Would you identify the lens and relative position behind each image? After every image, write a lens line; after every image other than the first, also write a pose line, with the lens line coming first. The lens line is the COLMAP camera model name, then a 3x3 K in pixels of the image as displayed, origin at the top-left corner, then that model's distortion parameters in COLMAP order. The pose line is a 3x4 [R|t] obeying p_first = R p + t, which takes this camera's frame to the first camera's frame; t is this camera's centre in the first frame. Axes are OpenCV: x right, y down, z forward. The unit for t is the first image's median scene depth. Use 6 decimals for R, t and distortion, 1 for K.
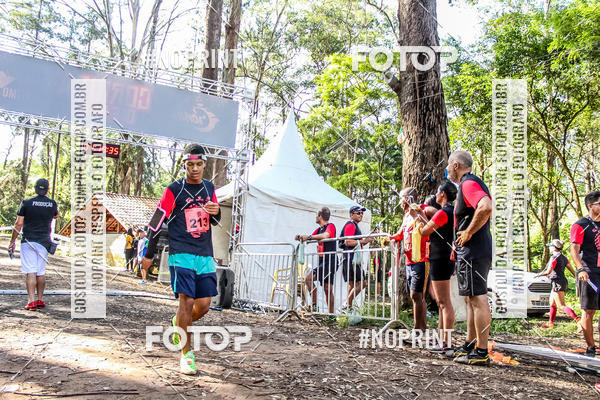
lens RADIAL K [[515.6, 0, 298.9], [0, 515.6, 202.8], [0, 0, 1]] dist [-0.161518, 0.160722]
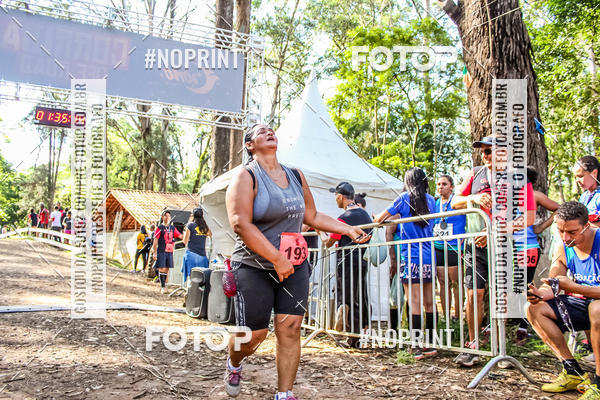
lens RADIAL K [[500.8, 0, 297.4], [0, 500.8, 203.0], [0, 0, 1]] dist [-0.160463, 0.143491]
pose [[0.997460, -0.041384, -0.057967, -0.001017], [0.042156, 0.999037, 0.012166, 0.011631], [0.057407, -0.014579, 0.998244, 0.128901]]
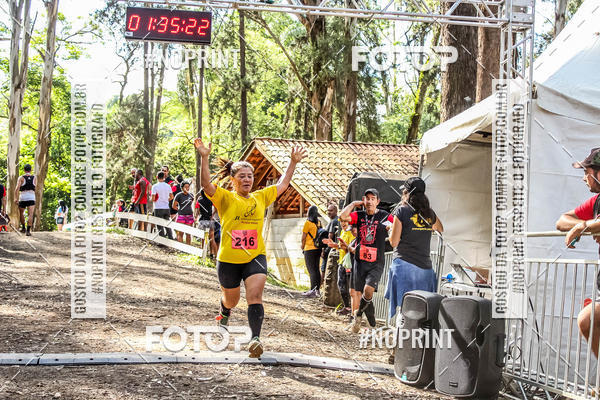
lens RADIAL K [[978.0, 0, 299.0], [0, 978.0, 201.5], [0, 0, 1]] dist [-0.011406, 0.103780]
pose [[0.928378, -0.043048, -0.369136, 0.003748], [0.062214, 0.997254, 0.040170, 0.006832], [0.366393, -0.060258, 0.928507, 0.115514]]
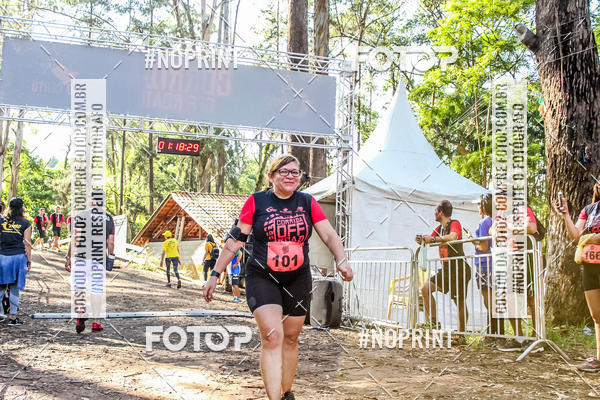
lens RADIAL K [[646.5, 0, 296.7], [0, 646.5, 200.5], [0, 0, 1]] dist [-0.115134, 0.153599]
pose [[0.980800, -0.051938, -0.187971, 0.002667], [0.054465, 0.998481, 0.008303, -0.005837], [0.187255, -0.018382, 0.982139, -0.017467]]
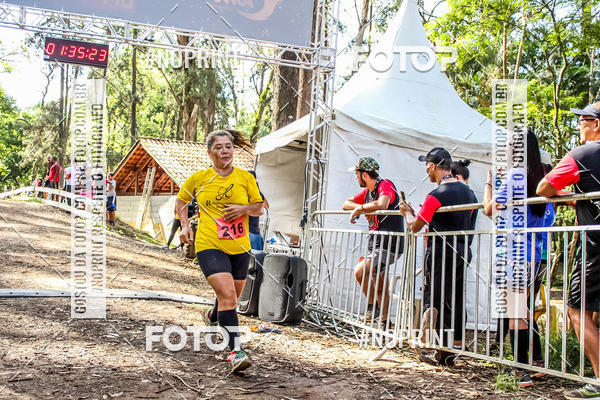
lens RADIAL K [[686.9, 0, 298.8], [0, 686.9, 203.1], [0, 0, 1]] dist [-0.104920, 0.159493]
pose [[0.981088, -0.002080, -0.193554, 0.006224], [0.016289, 0.997282, 0.071849, 0.006917], [0.192878, -0.073643, 0.978455, 0.115414]]
